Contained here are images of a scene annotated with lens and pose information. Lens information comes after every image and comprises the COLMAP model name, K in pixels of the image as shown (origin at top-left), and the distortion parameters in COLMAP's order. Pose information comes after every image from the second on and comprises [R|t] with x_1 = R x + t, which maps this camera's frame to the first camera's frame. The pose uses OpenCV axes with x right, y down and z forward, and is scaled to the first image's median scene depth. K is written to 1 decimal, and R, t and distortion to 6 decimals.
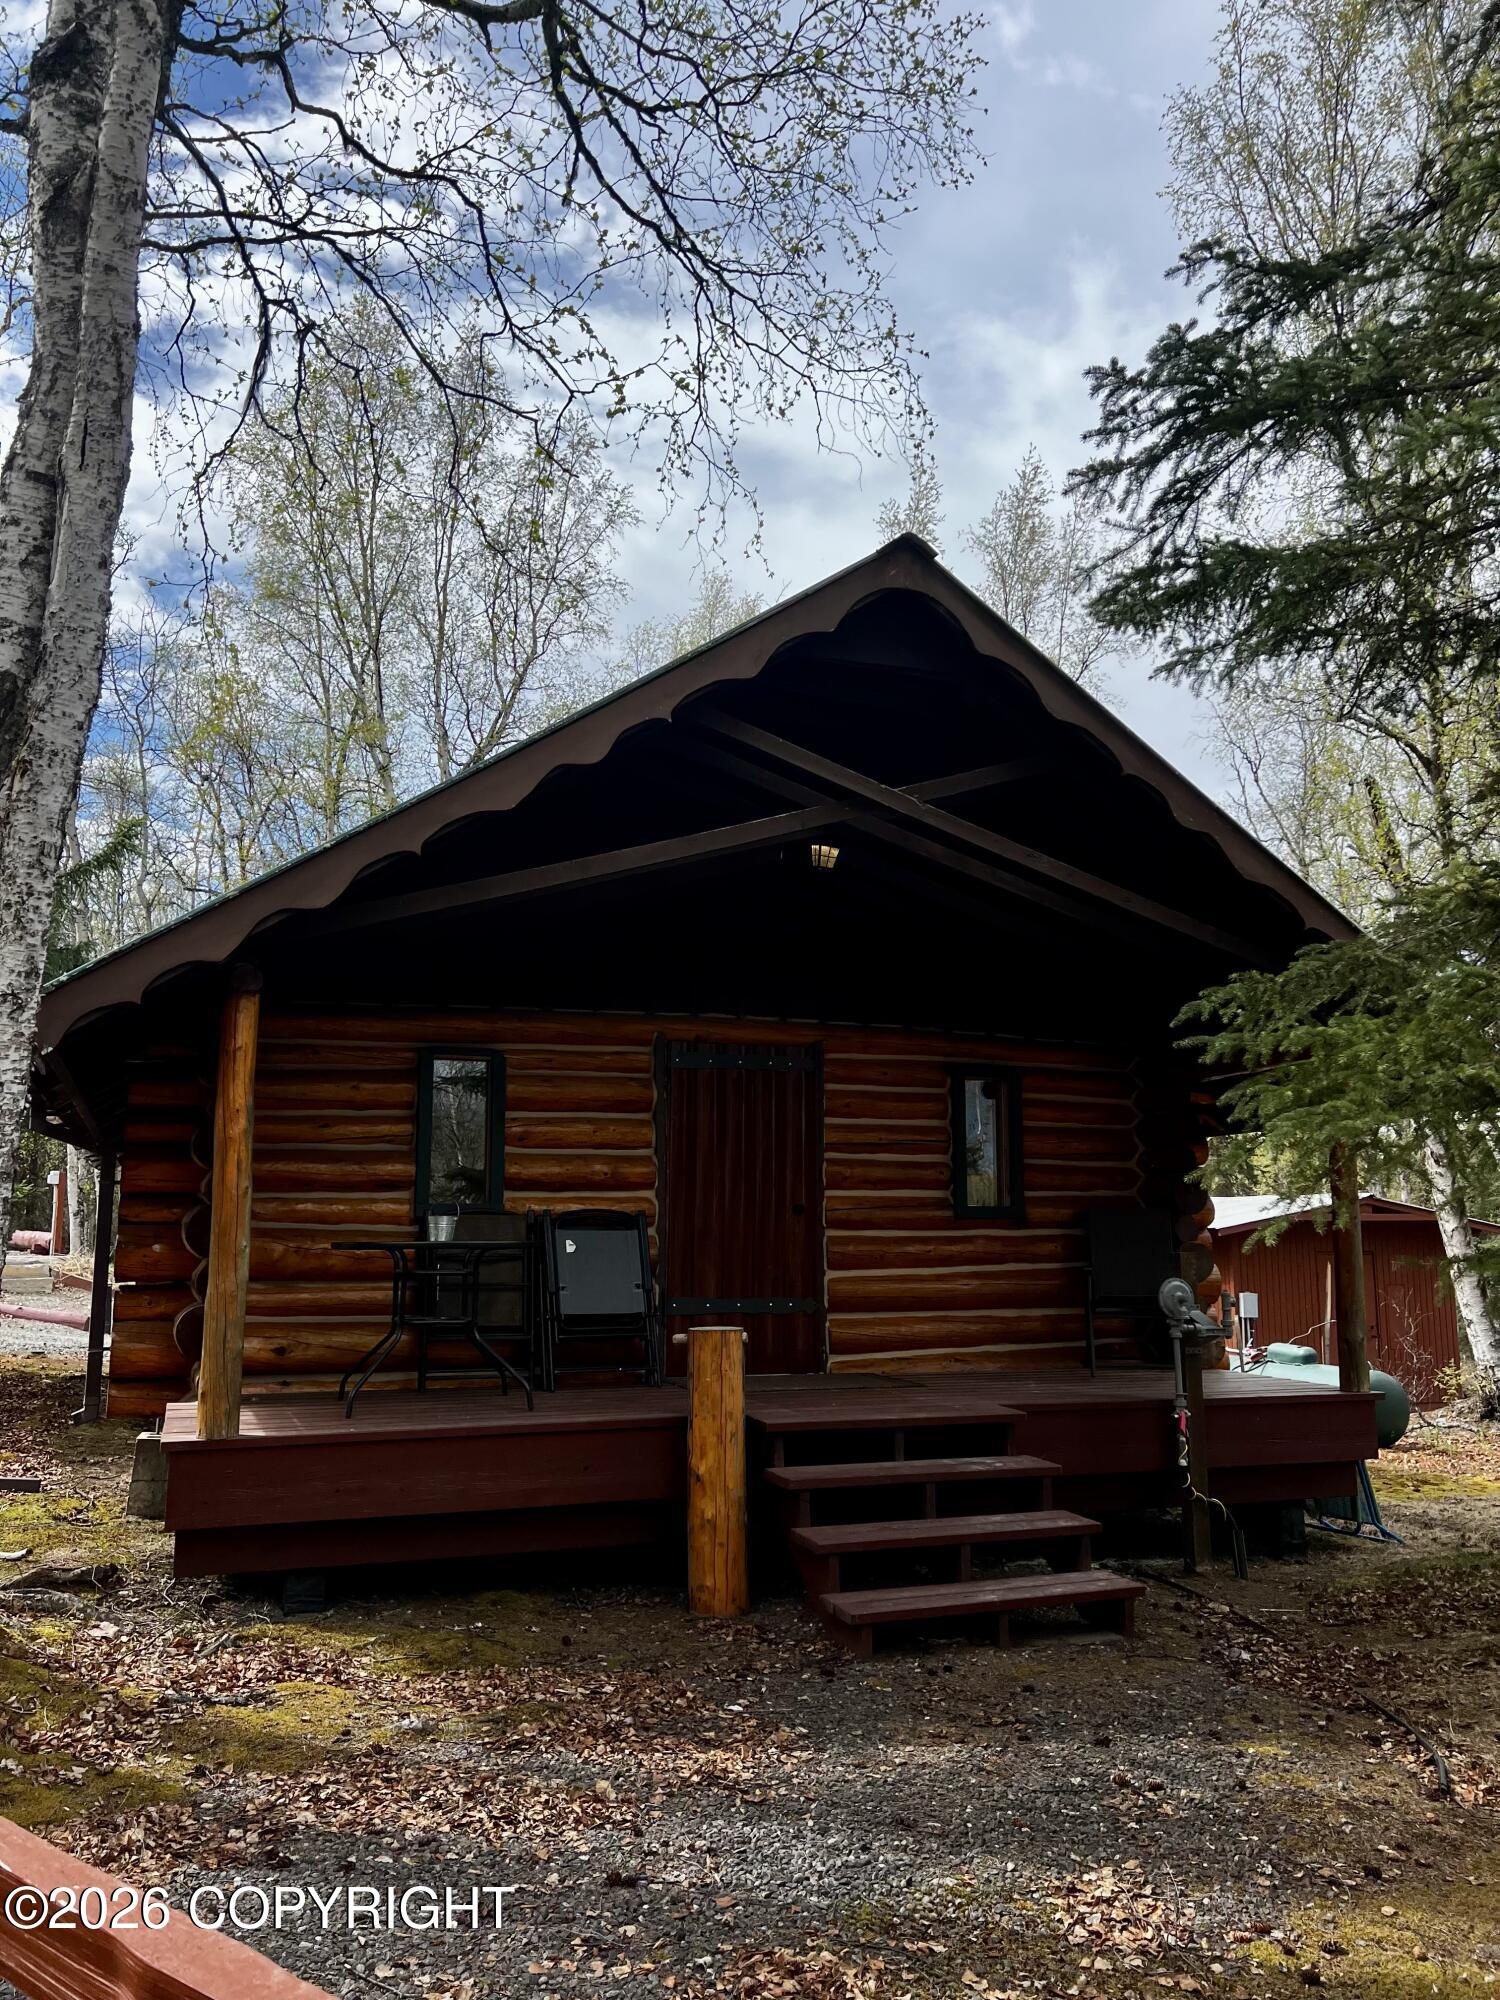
lens RADIAL K [[1489.4, 0, 749.4], [0, 1489.4, 1030.2], [0, 0, 1]] dist [0.097892, -0.124179]
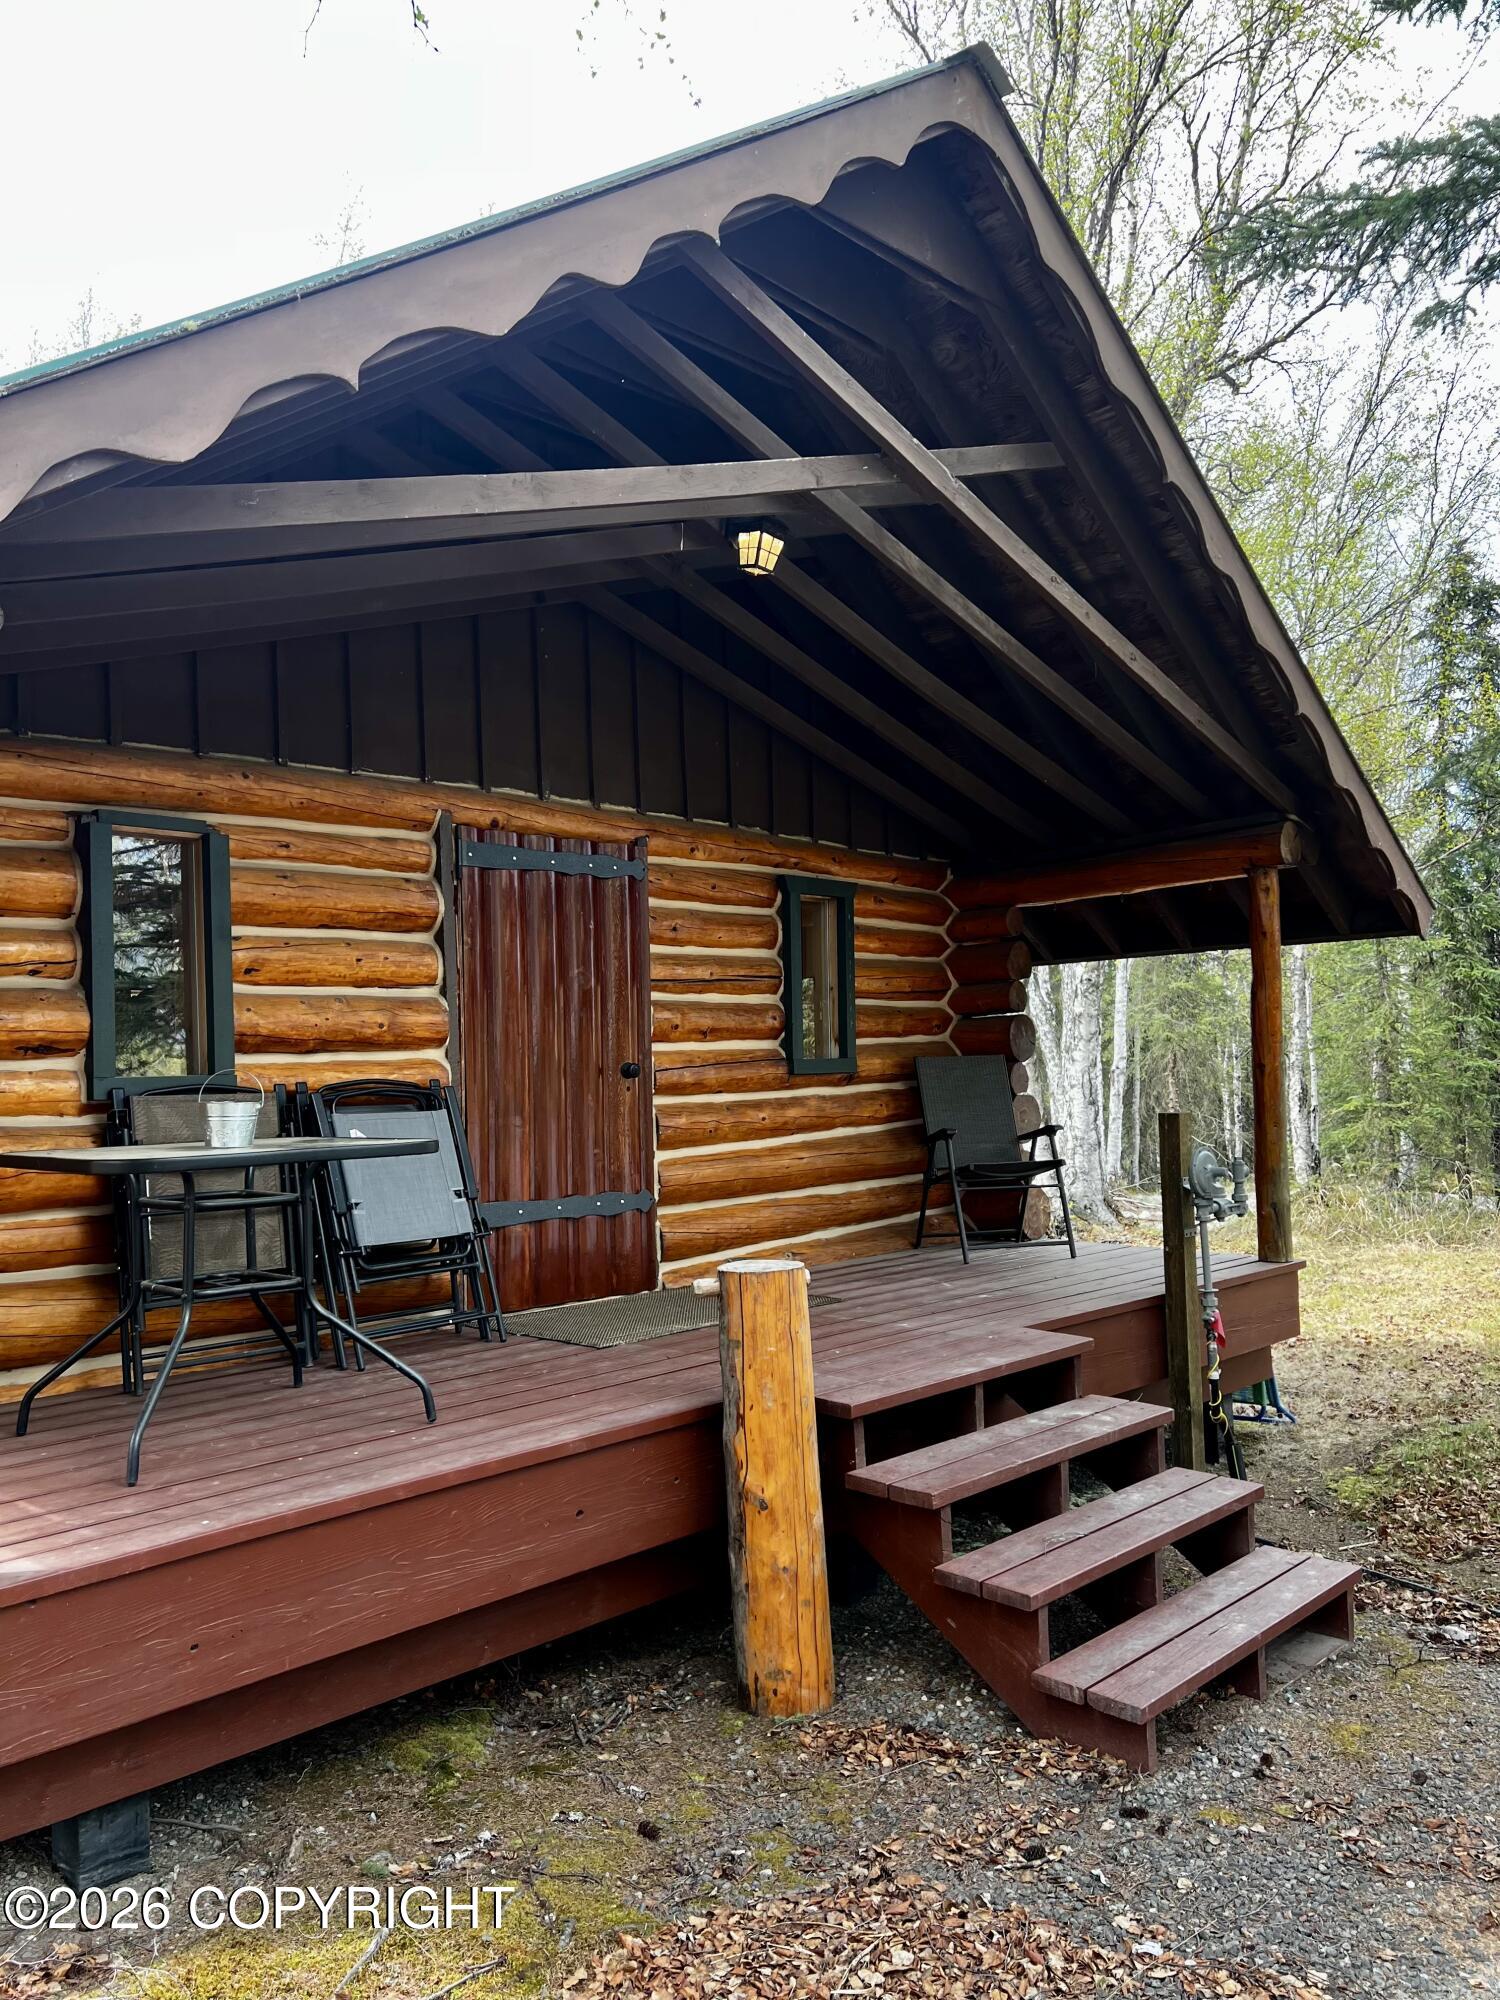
lens RADIAL K [[1489.4, 0, 749.4], [0, 1489.4, 1030.2], [0, 0, 1]] dist [0.097892, -0.124179]
pose [[0.904608, -0.013617, 0.426026, -0.226920], [-0.031788, 0.994551, 0.099287, 0.028043], [-0.425057, -0.103359, 0.899246, 0.338431]]
